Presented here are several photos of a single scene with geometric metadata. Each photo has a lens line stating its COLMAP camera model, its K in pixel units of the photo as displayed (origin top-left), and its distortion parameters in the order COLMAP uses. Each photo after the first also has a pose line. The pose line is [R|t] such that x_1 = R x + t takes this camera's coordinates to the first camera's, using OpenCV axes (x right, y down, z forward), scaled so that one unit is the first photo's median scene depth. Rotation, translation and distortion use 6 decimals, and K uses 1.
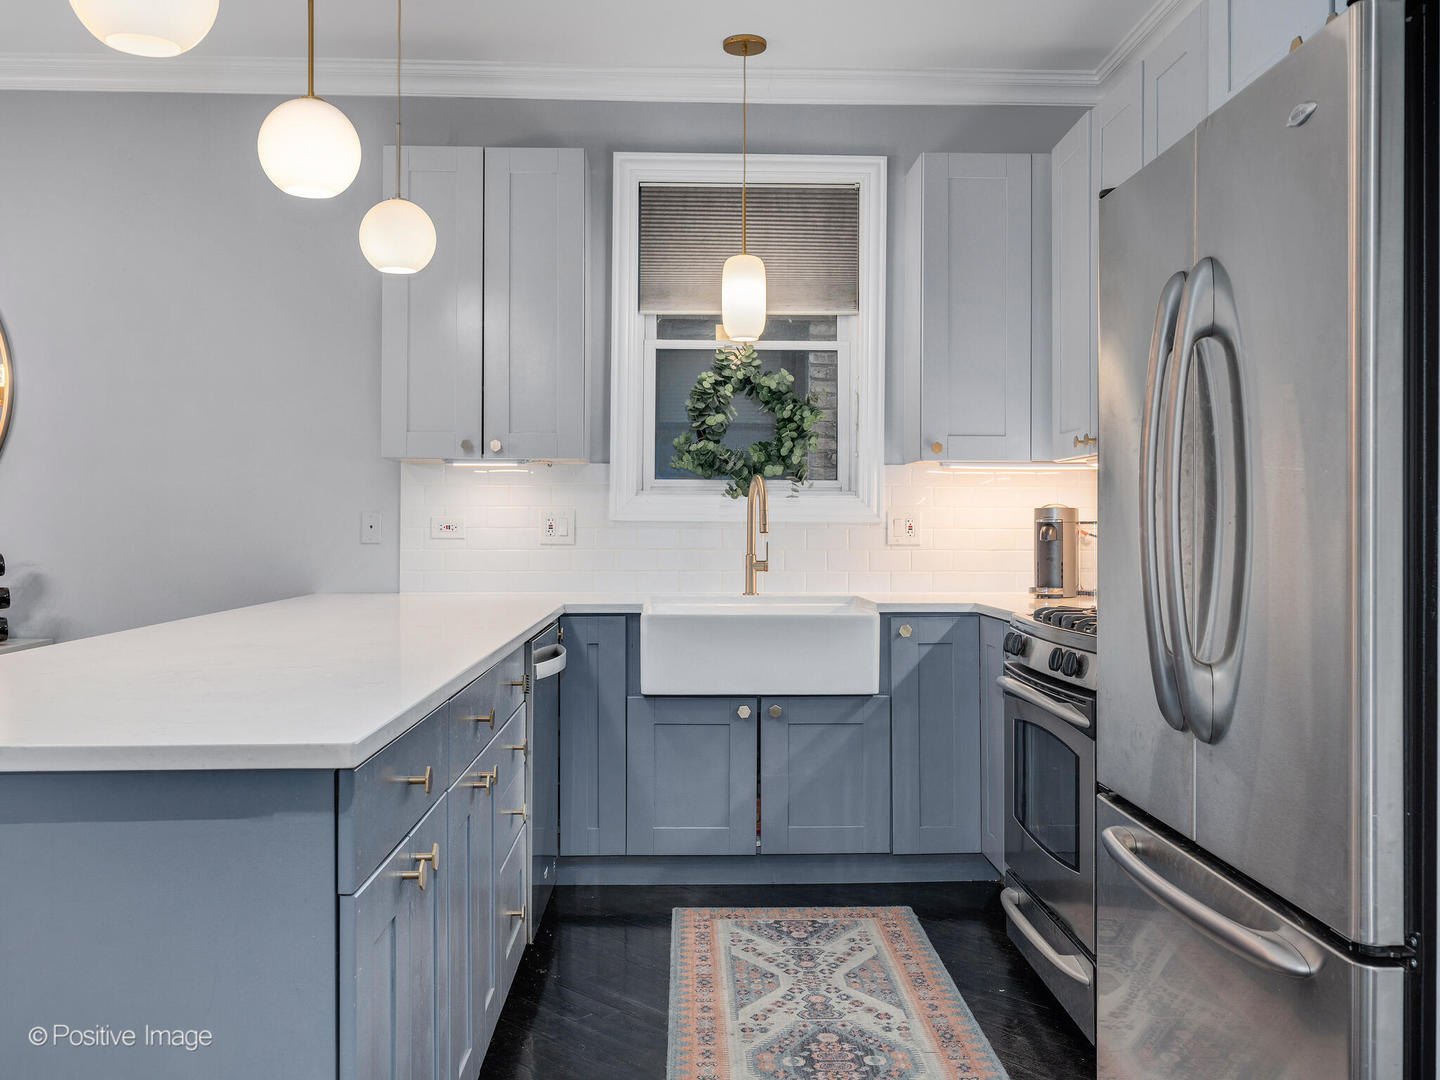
lens RADIAL K [[1277.6, 0, 712.1], [0, 1277.6, 519.9], [0, 0, 1]] dist [-0.002421, -0.010222]
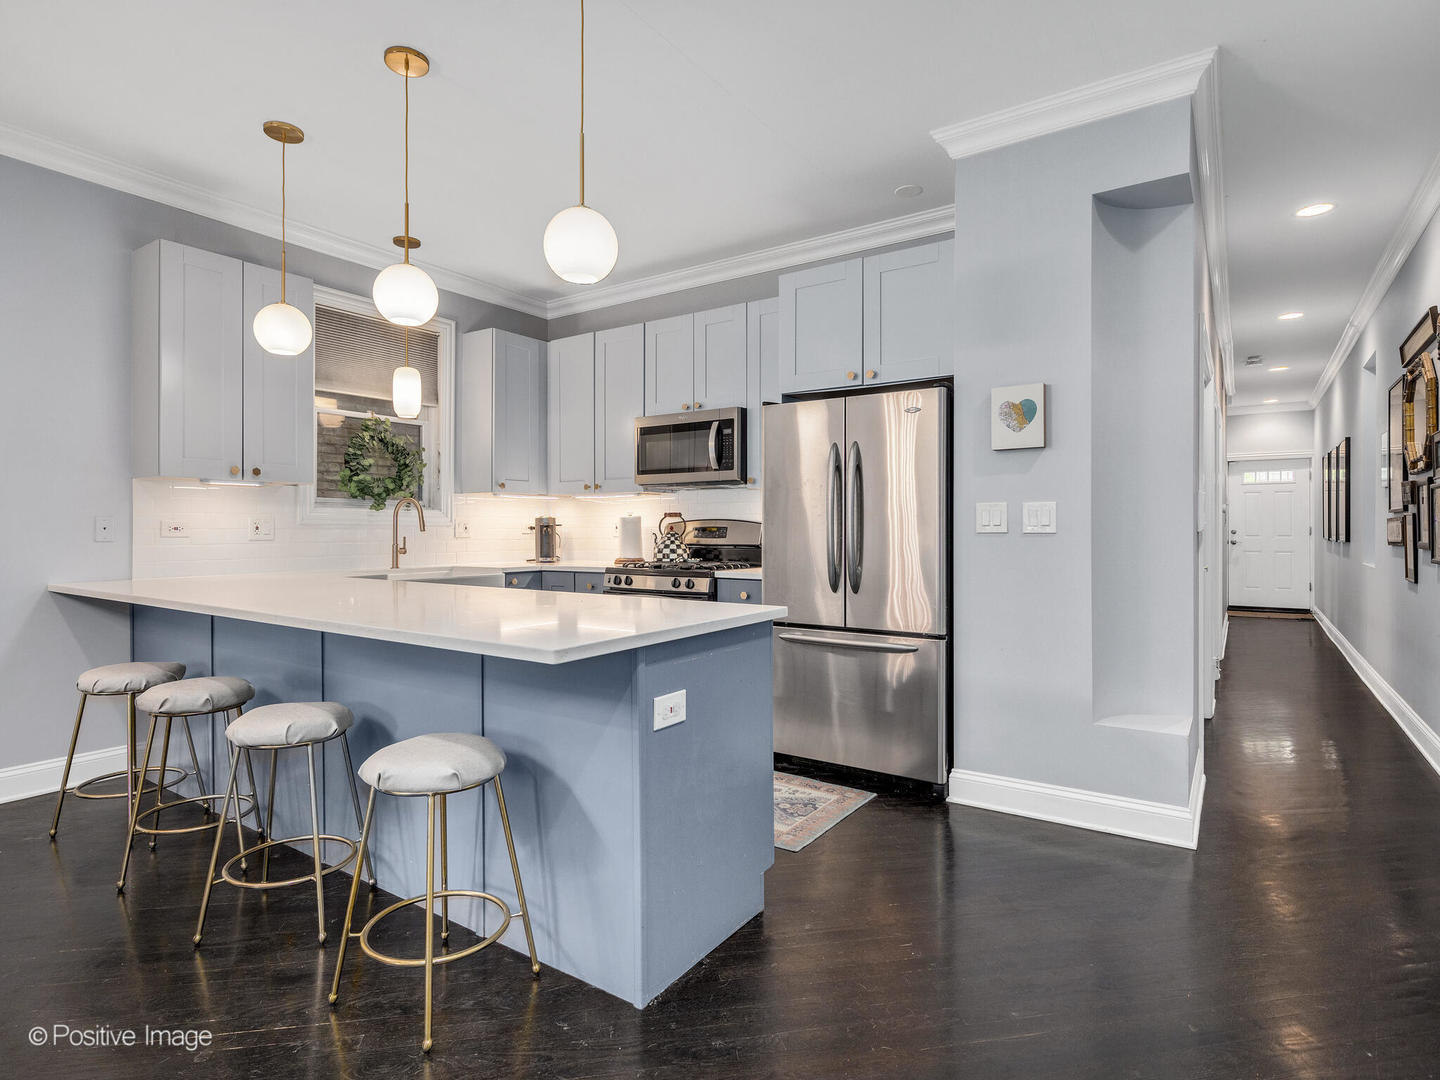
lens RADIAL K [[774.6, 0, 728.7], [0, 774.6, 530.5], [0, 0, 1]] dist [0.001105, -0.000051]
pose [[0.576544, -0.004348, 0.817055, -0.562132], [-0.001251, 0.999980, 0.006204, 0.002228], [-0.817065, -0.004599, 0.576527, 0.059538]]
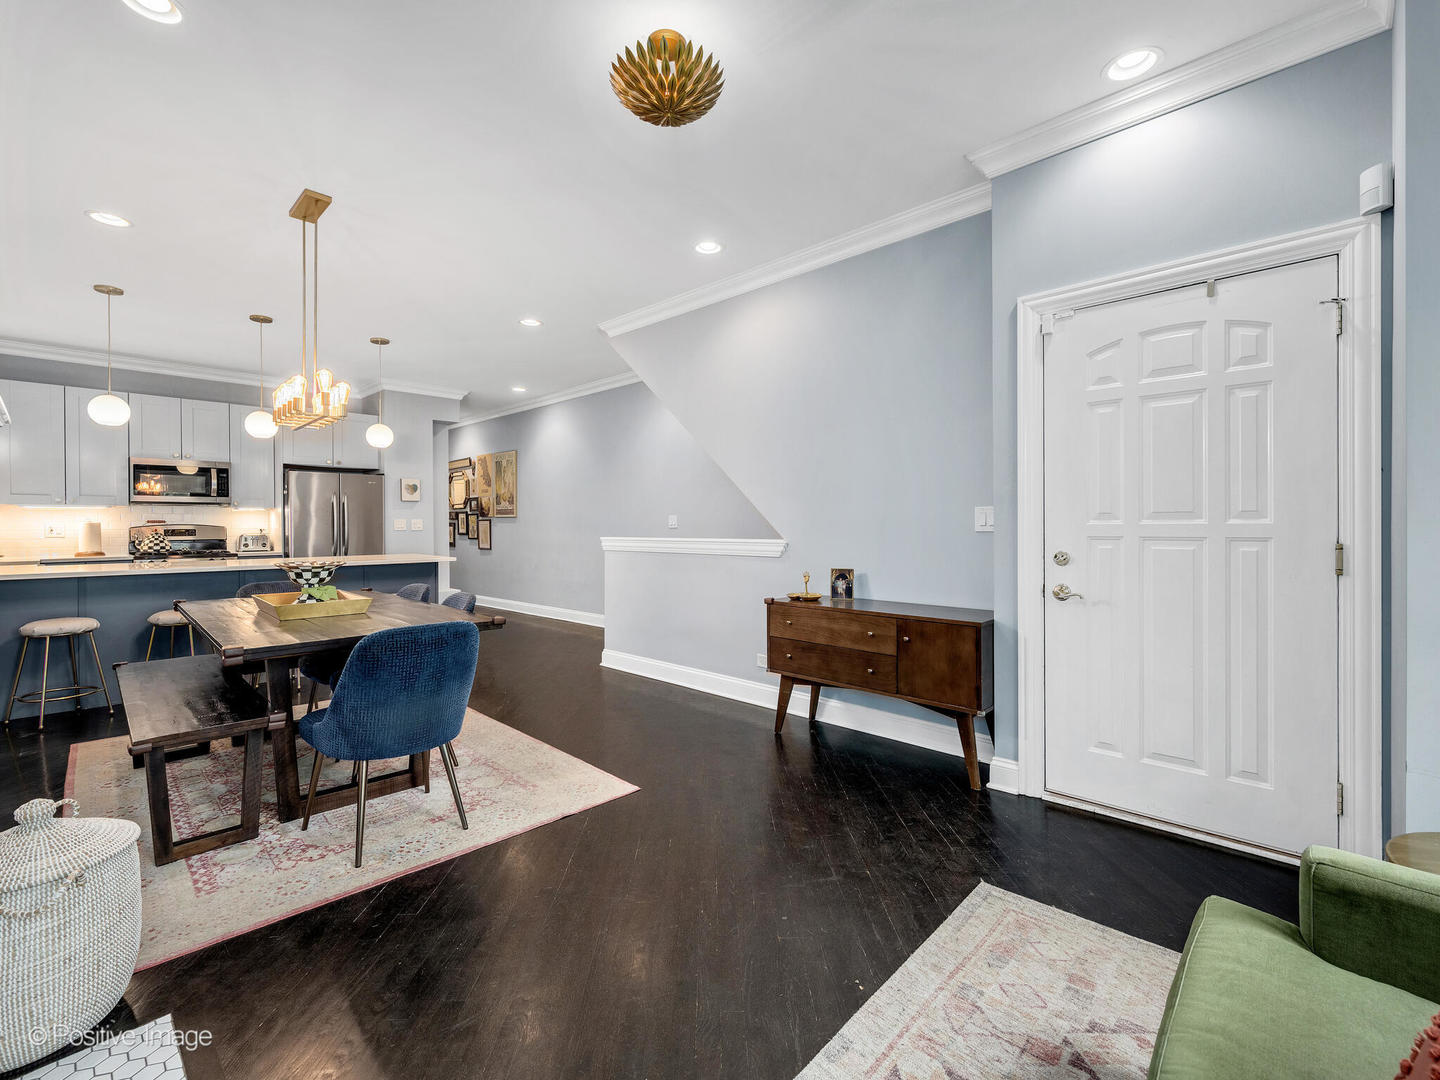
lens RADIAL K [[645.0, 0, 722.1], [0, 645.0, 526.7], [0, 0, 1]] dist [0.001291, -0.001178]
pose [[-0.708193, -0.001861, 0.706016, -1.574990], [0.000351, 0.999995, 0.002989, -0.005859], [-0.706019, 0.002365, -0.708189, 0.854302]]
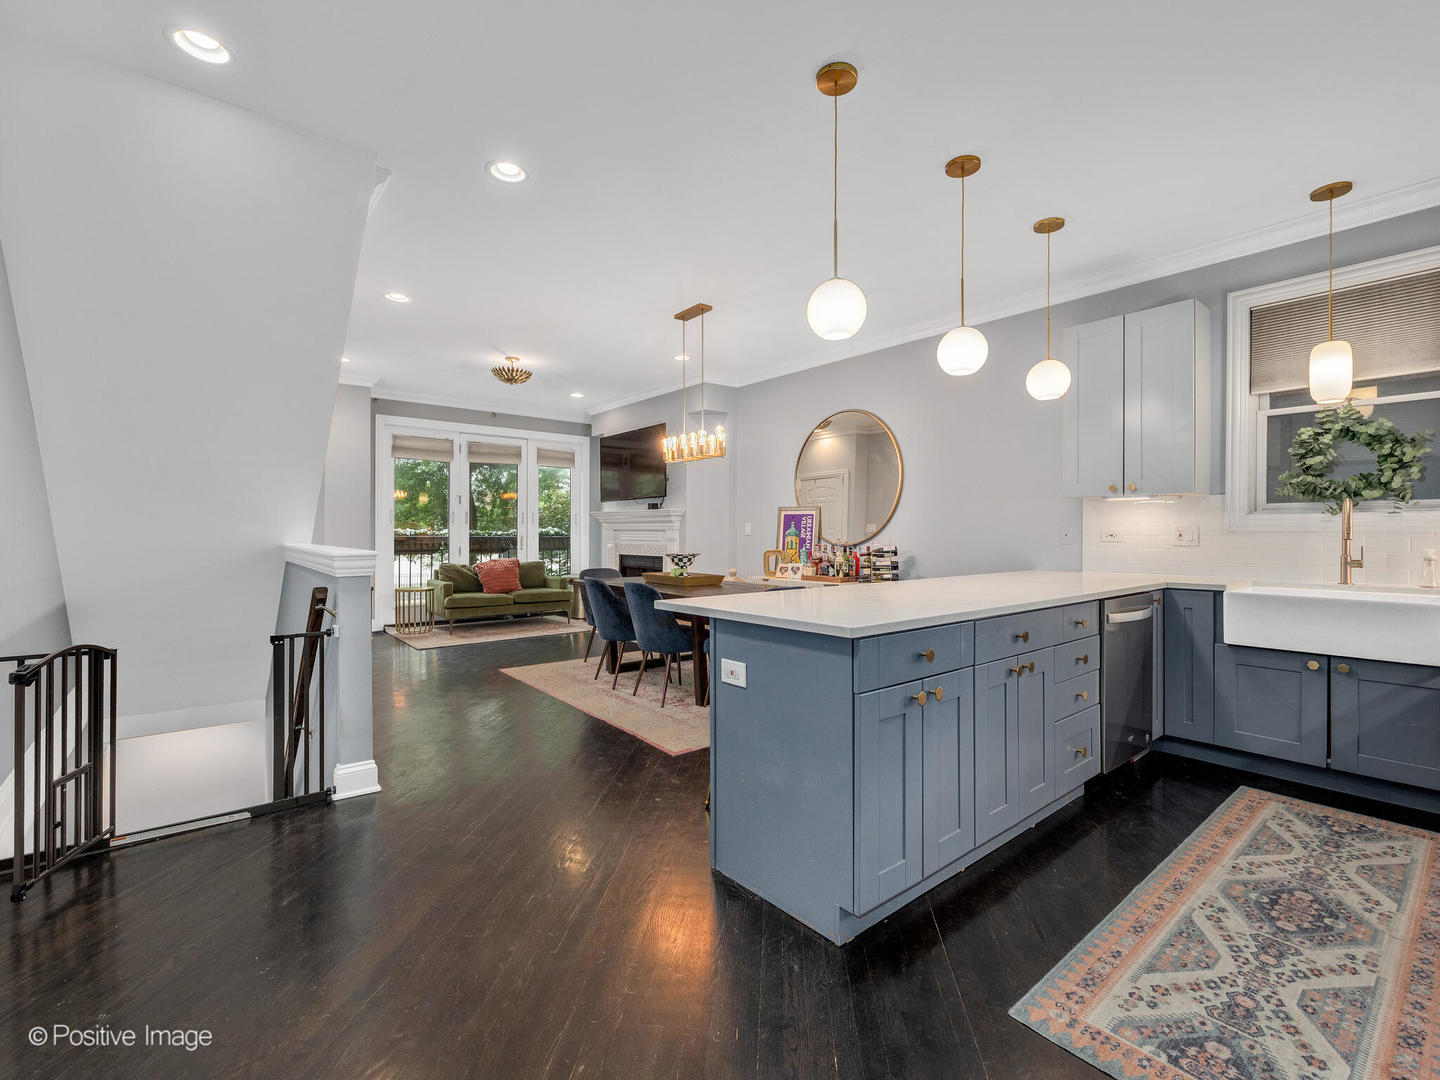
lens RADIAL K [[645.0, 0, 716.4], [0, 645.0, 533.8], [0, 0, 1]] dist [0.001291, -0.001178]
pose [[0.607456, -0.001518, -0.794352, 0.176301], [0.003463, 0.999994, 0.000738, 0.000911], [0.794346, -0.003199, 0.607457, 0.032546]]
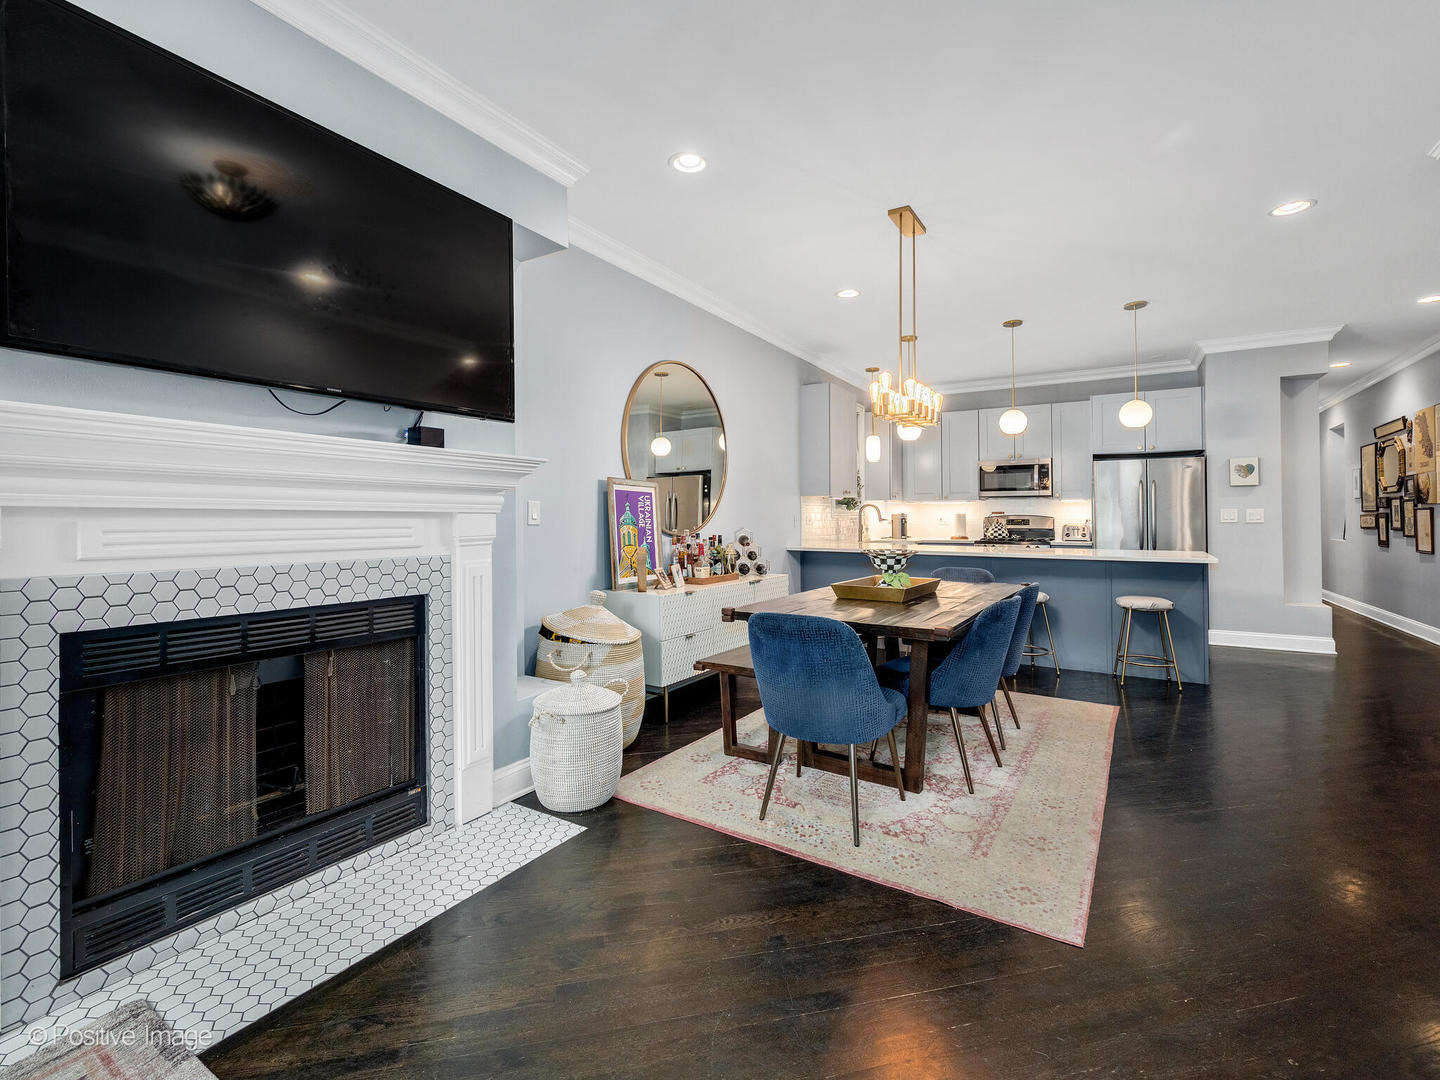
lens RADIAL K [[645.0, 0, 723.9], [0, 645.0, 512.6], [0, 0, 1]] dist [0.001291, -0.001178]
pose [[0.544429, 0.003762, 0.838798, -1.514071], [-0.000972, 0.999992, -0.003855, -0.006370], [-0.838806, 0.001283, 0.544429, 0.419833]]
